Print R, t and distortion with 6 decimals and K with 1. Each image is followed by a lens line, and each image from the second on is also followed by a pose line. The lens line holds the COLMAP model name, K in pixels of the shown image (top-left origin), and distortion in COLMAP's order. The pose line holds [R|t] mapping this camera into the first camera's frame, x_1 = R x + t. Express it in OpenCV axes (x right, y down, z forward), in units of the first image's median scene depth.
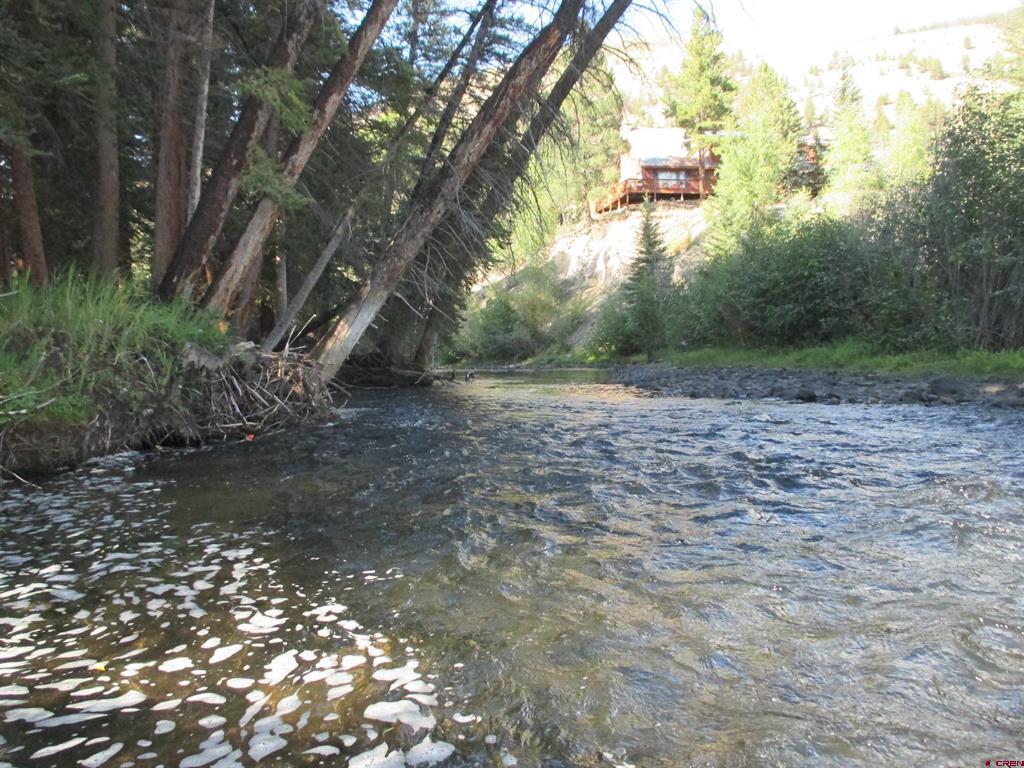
lens RADIAL K [[848.9, 0, 509.7], [0, 848.9, 380.2], [0, 0, 1]] dist [-0.039808, 0.003275]
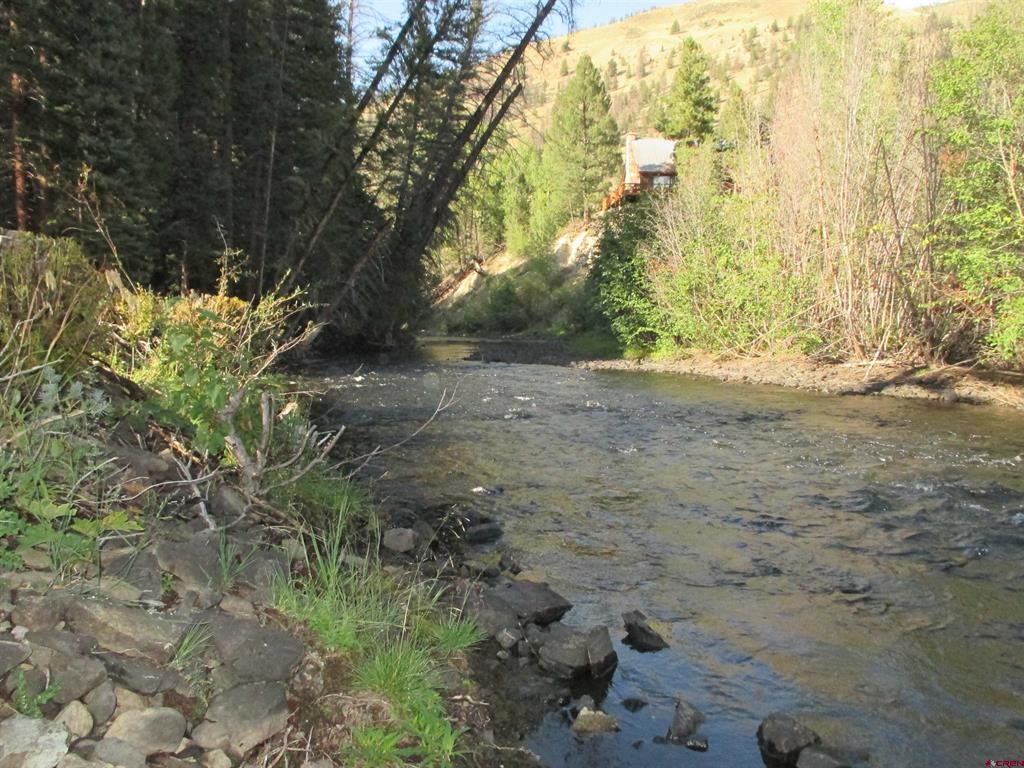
lens RADIAL K [[848.9, 0, 513.0], [0, 848.9, 381.1], [0, 0, 1]] dist [-0.039808, 0.003275]
pose [[0.995366, 0.027106, -0.092262, 0.108856], [-0.023091, 0.998751, 0.044302, -0.005102], [0.093348, -0.041966, 0.994749, -0.258167]]
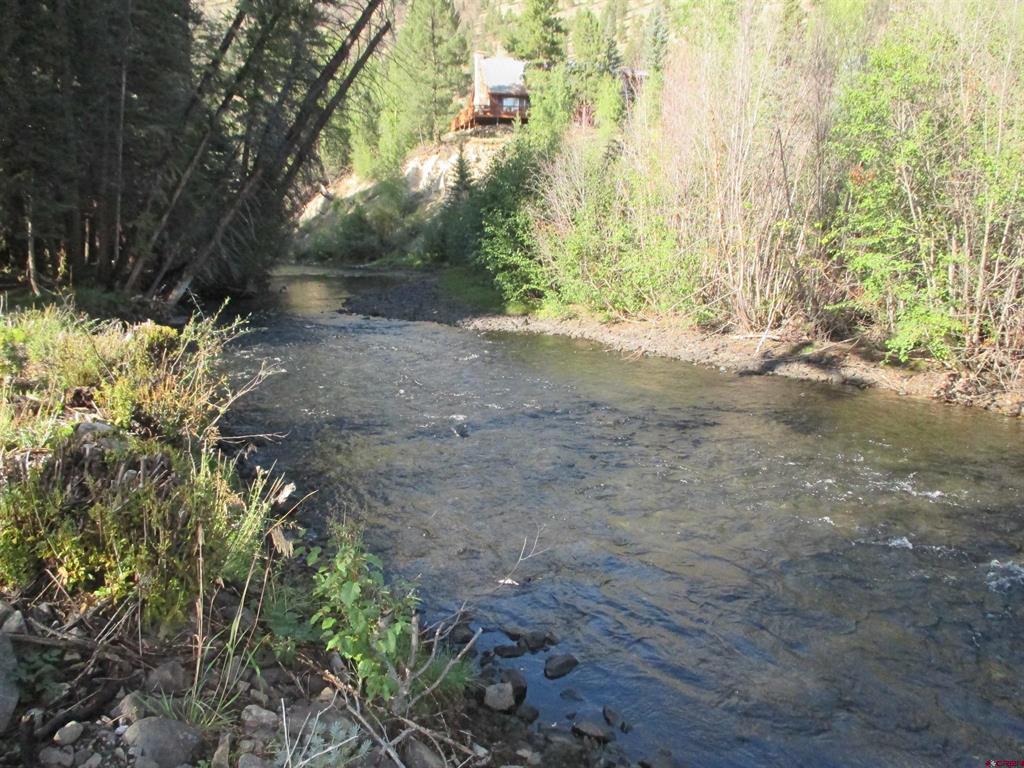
lens RADIAL K [[848.9, 0, 516.2], [0, 848.9, 383.5], [0, 0, 1]] dist [-0.039808, 0.003275]
pose [[0.995164, 0.001573, 0.098214, 0.088904], [-0.015814, 0.989395, 0.144388, -0.024461], [-0.096946, -0.145243, 0.984635, -0.257372]]
